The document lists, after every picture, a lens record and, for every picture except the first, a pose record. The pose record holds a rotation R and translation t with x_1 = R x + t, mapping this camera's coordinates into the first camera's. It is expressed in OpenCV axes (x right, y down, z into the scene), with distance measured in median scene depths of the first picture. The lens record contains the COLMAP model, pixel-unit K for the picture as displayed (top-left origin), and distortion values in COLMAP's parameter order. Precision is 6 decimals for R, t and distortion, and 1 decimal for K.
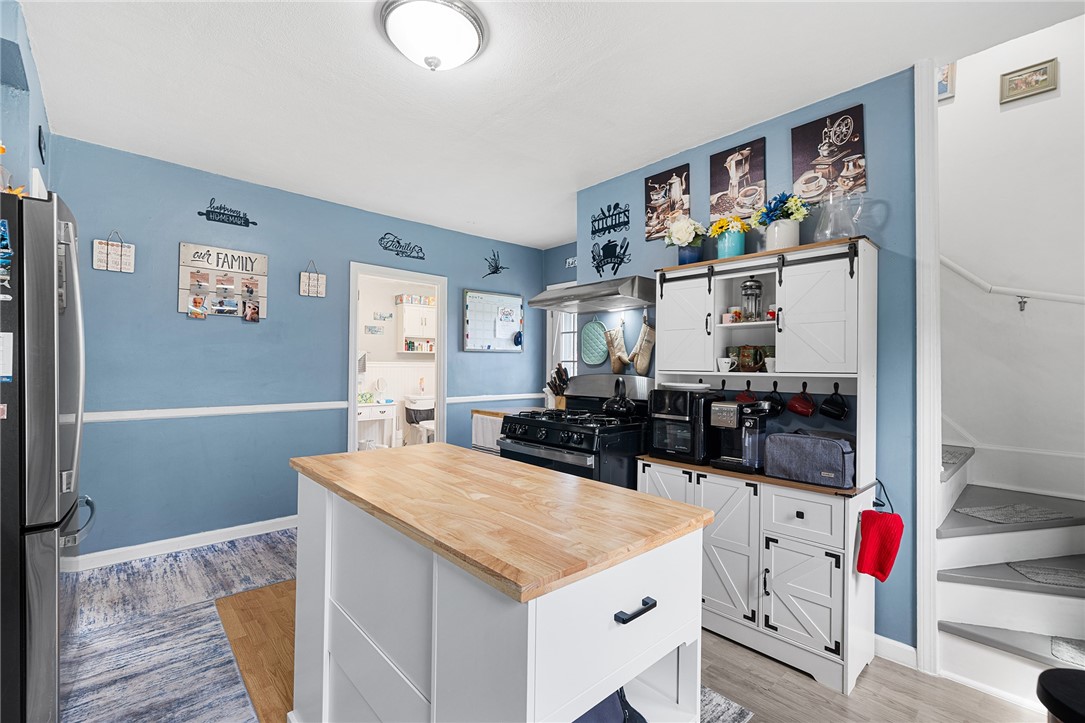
lens RADIAL K [[473.6, 0, 548.4], [0, 473.6, 363.0], [0, 0, 1]] dist [0.000809, 0.000266]
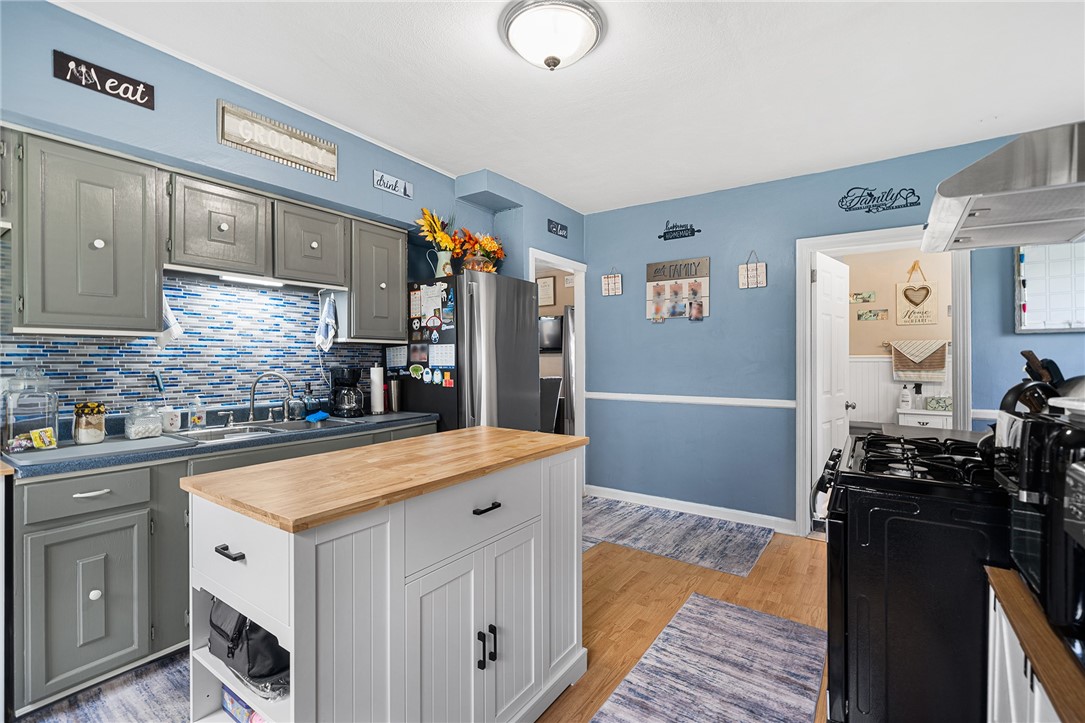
lens RADIAL K [[486.2, 0, 525.3], [0, 486.2, 359.5], [0, 0, 1]] dist [0.000478, 0.000088]
pose [[0.196872, -0.009370, -0.980384, 0.439360], [0.008723, 0.999931, -0.007805, 0.009349], [0.980390, -0.007016, 0.196941, 0.417382]]
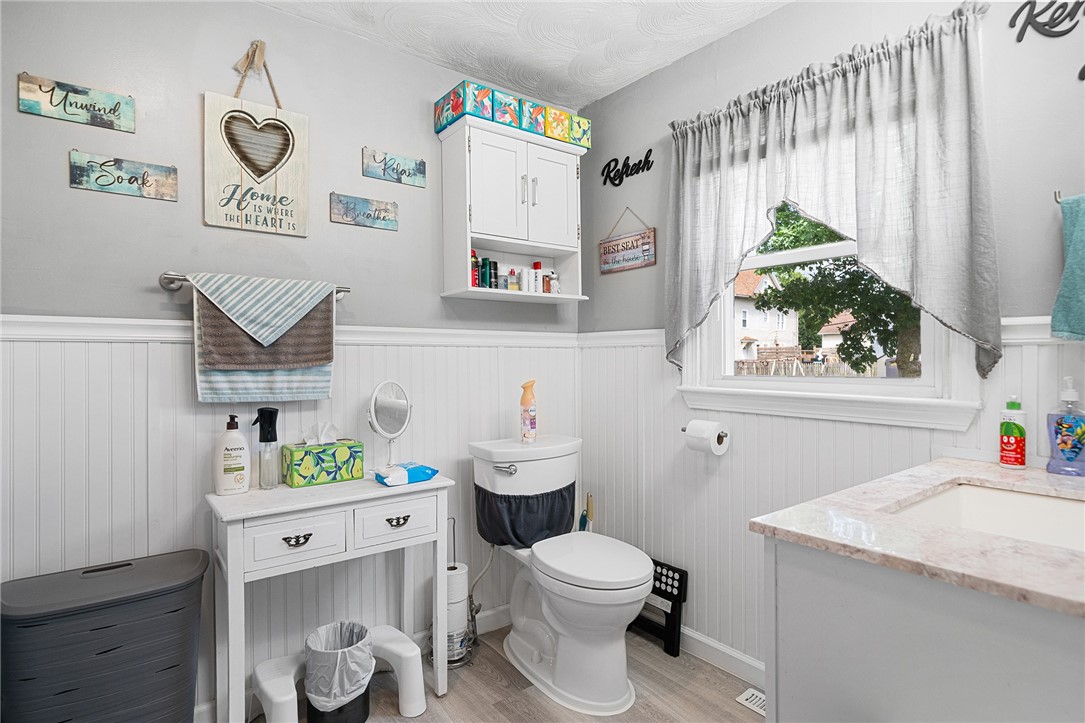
lens RADIAL K [[561.6, 0, 538.6], [0, 561.6, 356.7], [0, 0, 1]] dist [-0.000492, -0.000758]
pose [[0.995493, -0.013666, -0.093841, -0.473976], [0.013982, 0.999899, 0.002716, 0.032126], [0.093794, -0.004016, 0.995583, 1.368902]]
